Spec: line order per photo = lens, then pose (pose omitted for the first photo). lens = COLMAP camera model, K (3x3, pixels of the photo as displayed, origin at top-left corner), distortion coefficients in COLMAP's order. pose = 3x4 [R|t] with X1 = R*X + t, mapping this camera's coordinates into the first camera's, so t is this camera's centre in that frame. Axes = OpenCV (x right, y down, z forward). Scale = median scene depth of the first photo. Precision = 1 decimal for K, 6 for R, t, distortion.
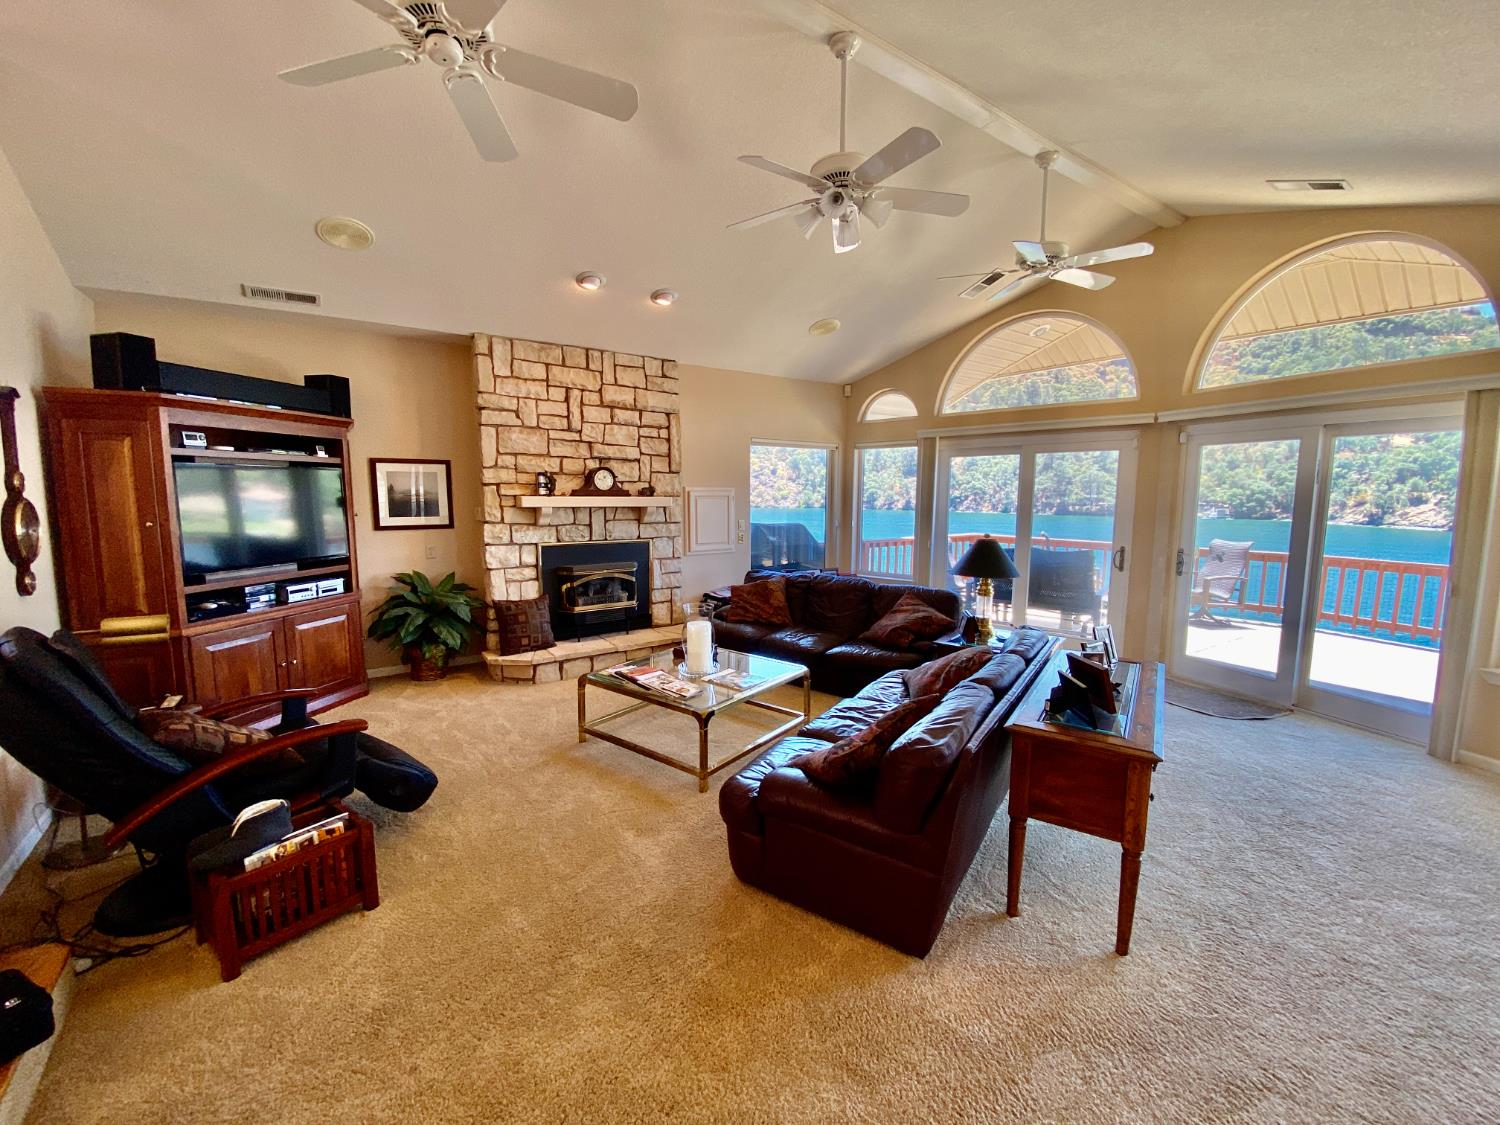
lens RADIAL K [[609.4, 0, 739.1], [0, 609.4, 559.1], [0, 0, 1]] dist [0.084145, -0.000092]
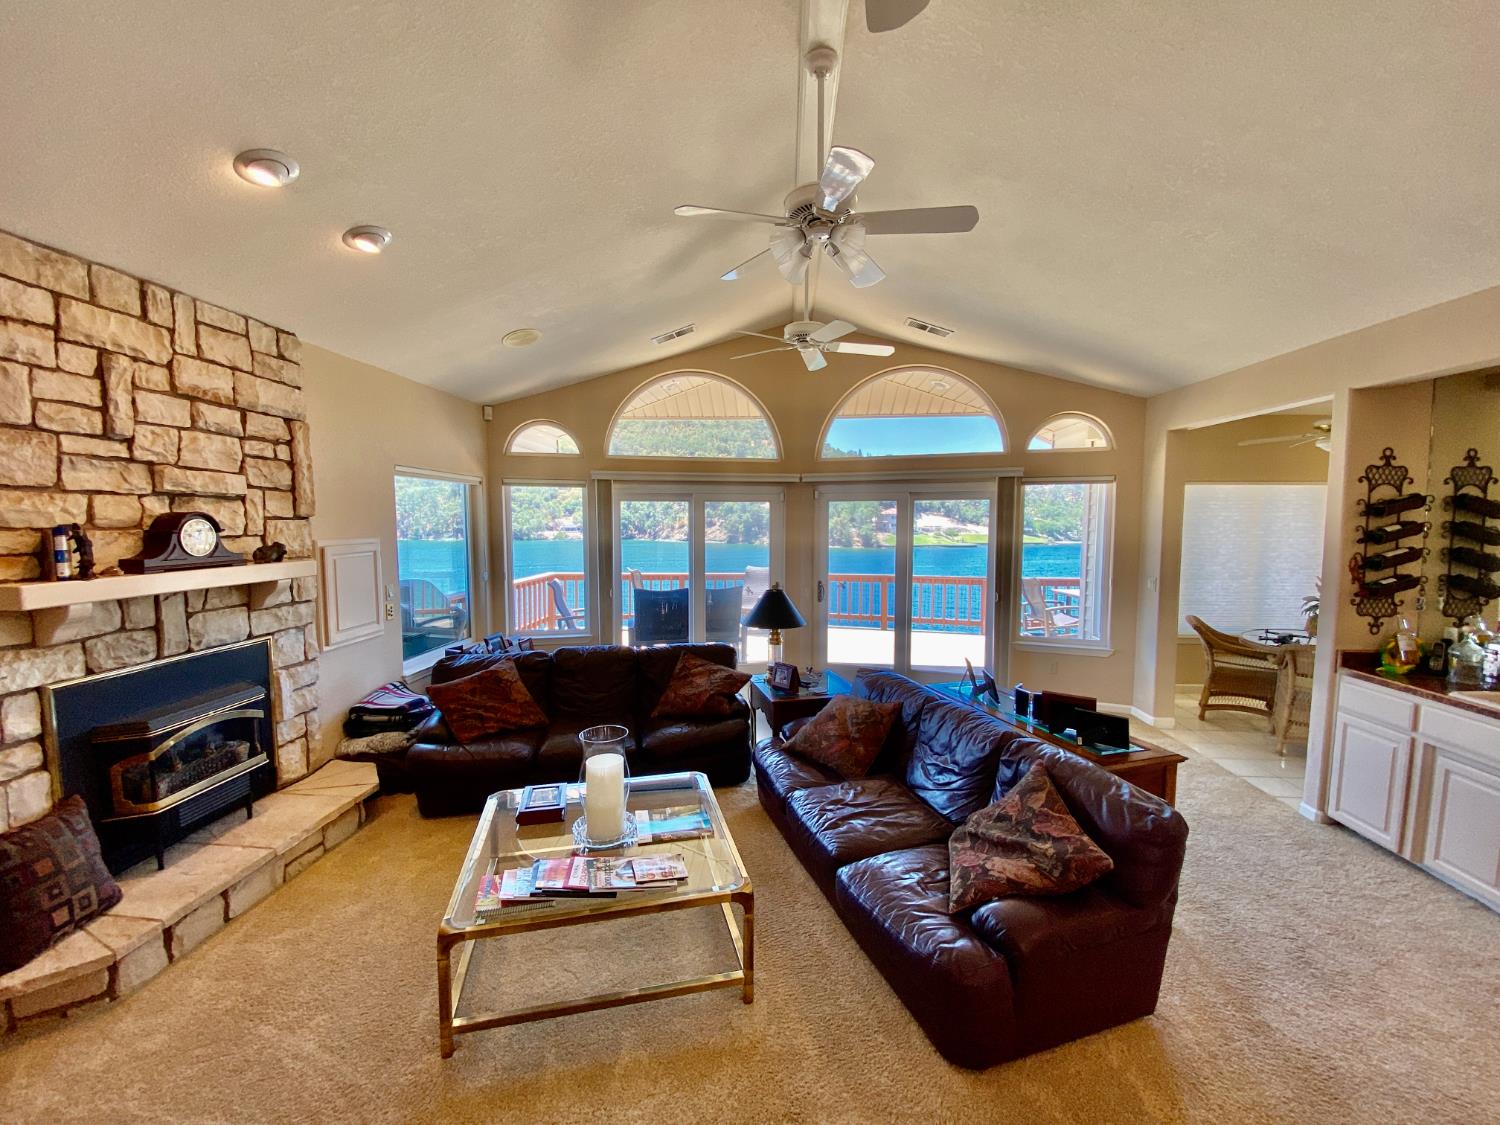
lens RADIAL K [[610.7, 0, 750.0], [0, 610.7, 562.5], [0, 0, 1]] dist [0.002431, -0.013160]
pose [[0.617889, -0.060758, 0.783914, -0.328027], [0.091169, 0.995821, 0.005322, -0.067013], [-0.780962, 0.068180, 0.620847, 0.317242]]
